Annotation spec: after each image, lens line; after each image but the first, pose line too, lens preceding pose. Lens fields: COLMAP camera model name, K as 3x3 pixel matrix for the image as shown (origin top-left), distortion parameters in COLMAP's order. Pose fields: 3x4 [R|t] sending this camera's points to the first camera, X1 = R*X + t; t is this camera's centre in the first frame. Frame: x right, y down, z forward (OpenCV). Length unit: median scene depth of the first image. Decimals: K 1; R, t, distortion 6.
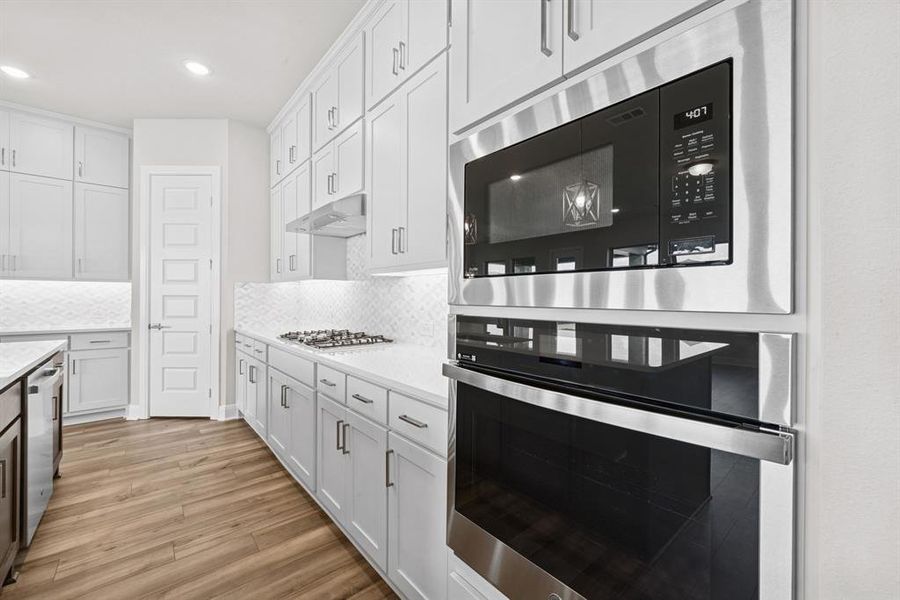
lens RADIAL K [[363.4, 0, 451.7], [0, 363.4, 296.5], [0, 0, 1]] dist [-0.004745, -0.000120]
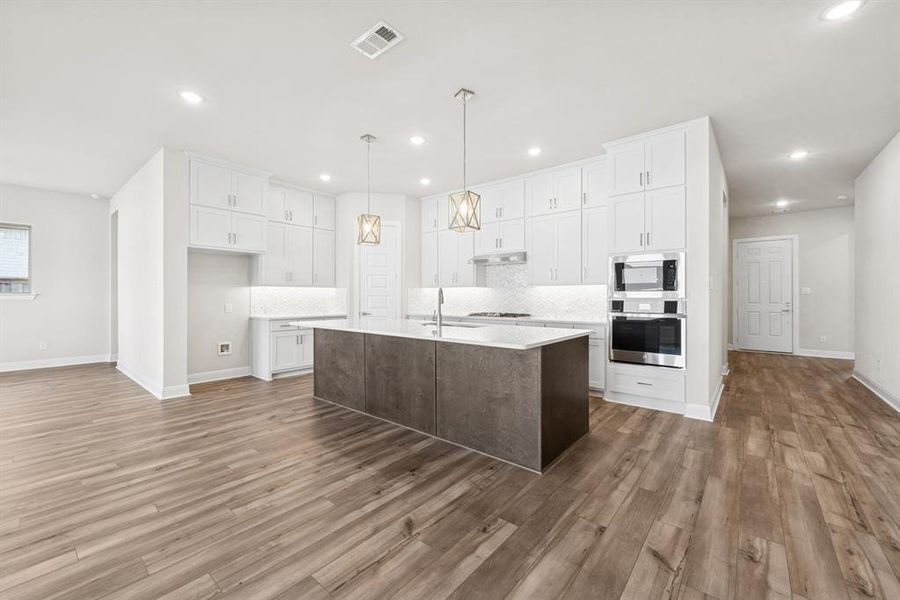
lens RADIAL K [[363.4, 0, 450.8], [0, 363.4, 296.2], [0, 0, 1]] dist [-0.004745, -0.000120]
pose [[0.986418, -0.005036, 0.164179, -0.842468], [0.004511, 0.999983, 0.003572, -0.005532], [-0.164194, -0.002783, 0.986424, -0.930801]]
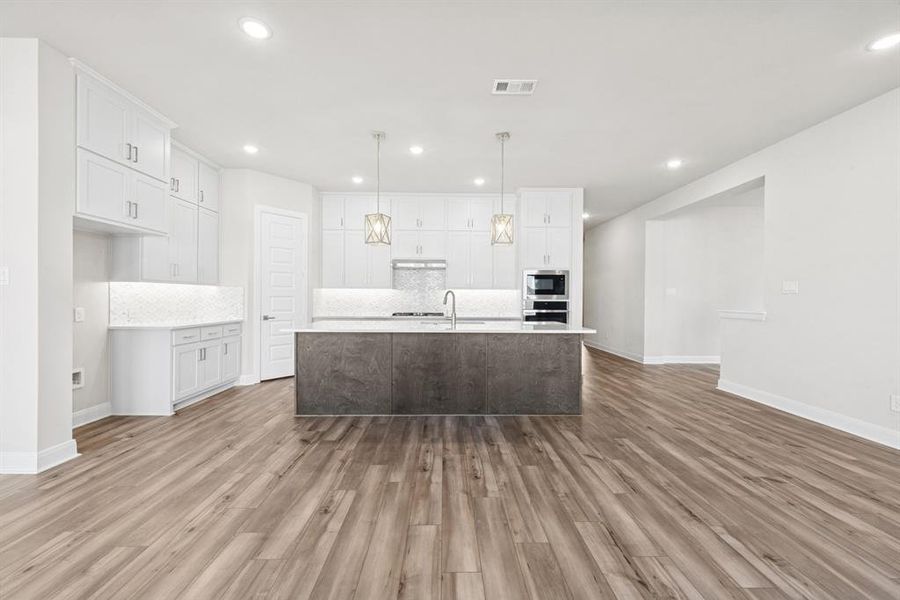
lens RADIAL K [[363.4, 0, 449.0], [0, 363.4, 299.2], [0, 0, 1]] dist [-0.004745, -0.000120]
pose [[0.640680, -0.005364, 0.767789, -1.769779], [-0.003215, 0.999948, 0.009669, -0.009392], [-0.767801, -0.008663, 0.640629, -0.591540]]
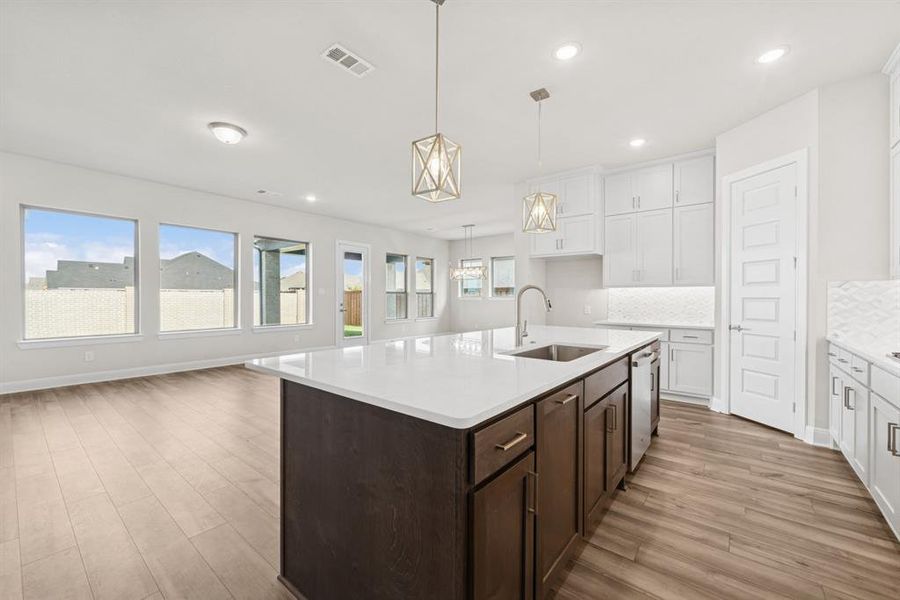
lens RADIAL K [[363.4, 0, 449.4], [0, 363.4, 300.0], [0, 0, 1]] dist [-0.004745, -0.000120]
pose [[0.174074, 0.002192, -0.984730, 0.074807], [-0.000142, 0.999998, 0.002201, 0.000781], [0.984733, -0.000244, 0.174074, 0.015360]]
